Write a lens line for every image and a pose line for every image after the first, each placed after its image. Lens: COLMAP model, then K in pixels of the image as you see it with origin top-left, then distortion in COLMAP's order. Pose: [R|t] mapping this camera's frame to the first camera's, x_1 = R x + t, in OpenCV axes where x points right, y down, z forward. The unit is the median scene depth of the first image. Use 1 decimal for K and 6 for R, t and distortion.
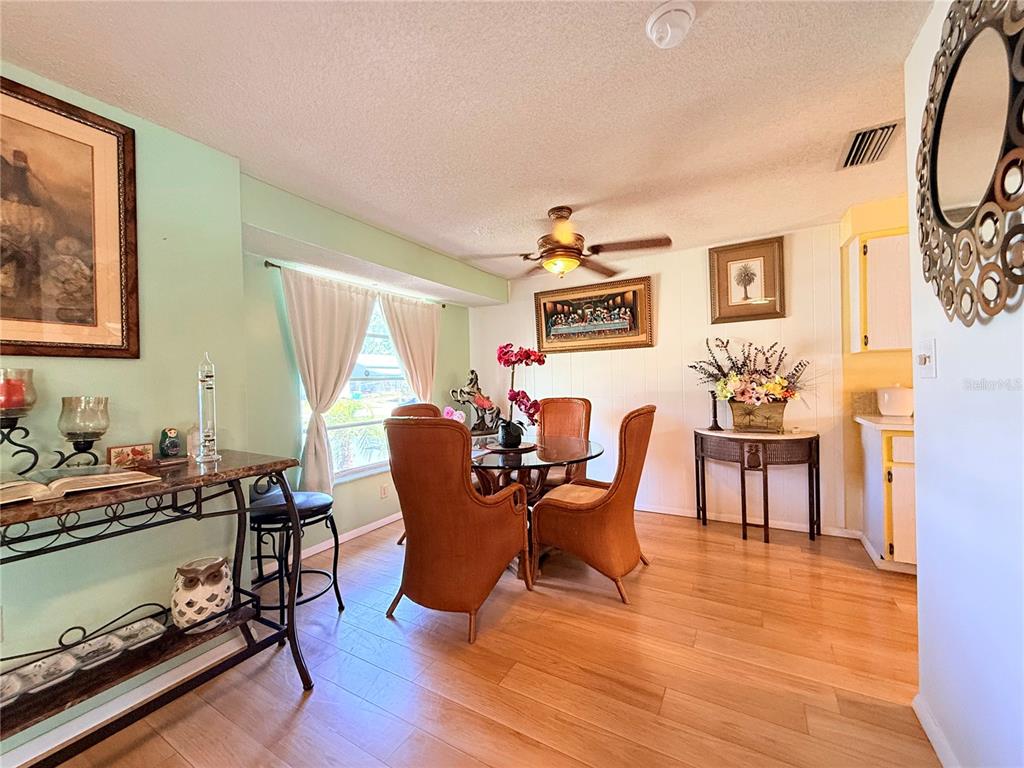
lens RADIAL K [[410.6, 0, 511.0], [0, 410.6, 385.2], [0, 0, 1]] dist [-0.000020, 0.000142]
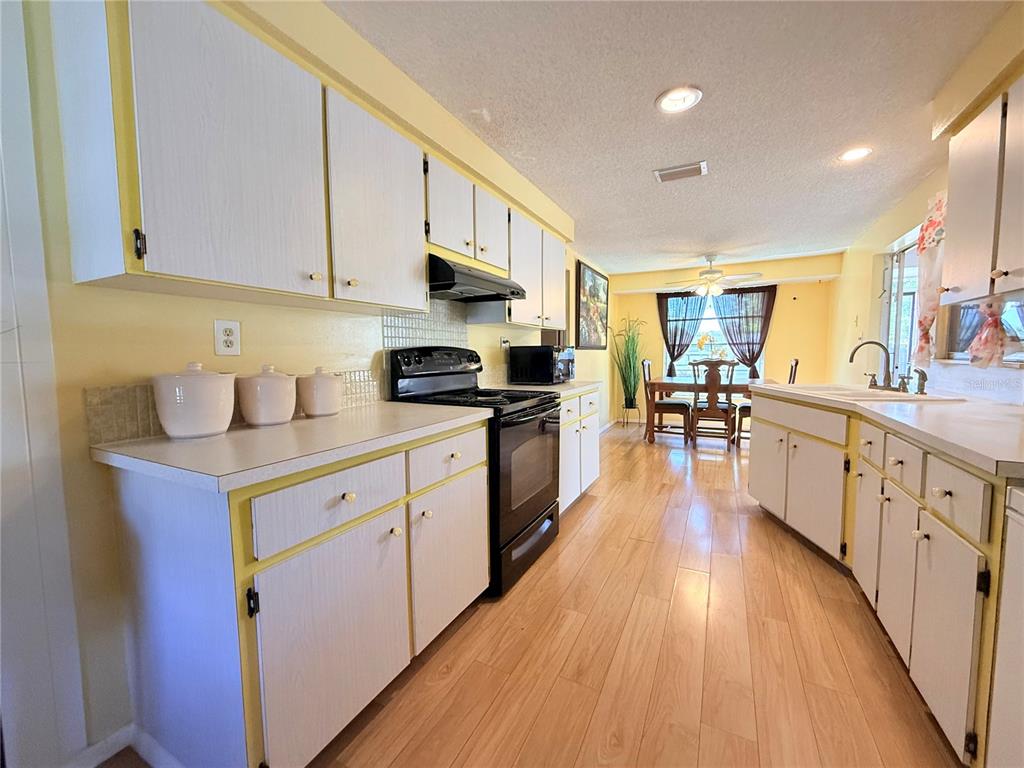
lens RADIAL K [[410.6, 0, 511.0], [0, 410.6, 385.2], [0, 0, 1]] dist [-0.000020, 0.000142]
pose [[-0.052811, -0.052332, 0.997232, 0.425140], [0.015868, 0.998456, 0.053236, 0.000958], [-0.998478, 0.018635, -0.051899, 0.615040]]
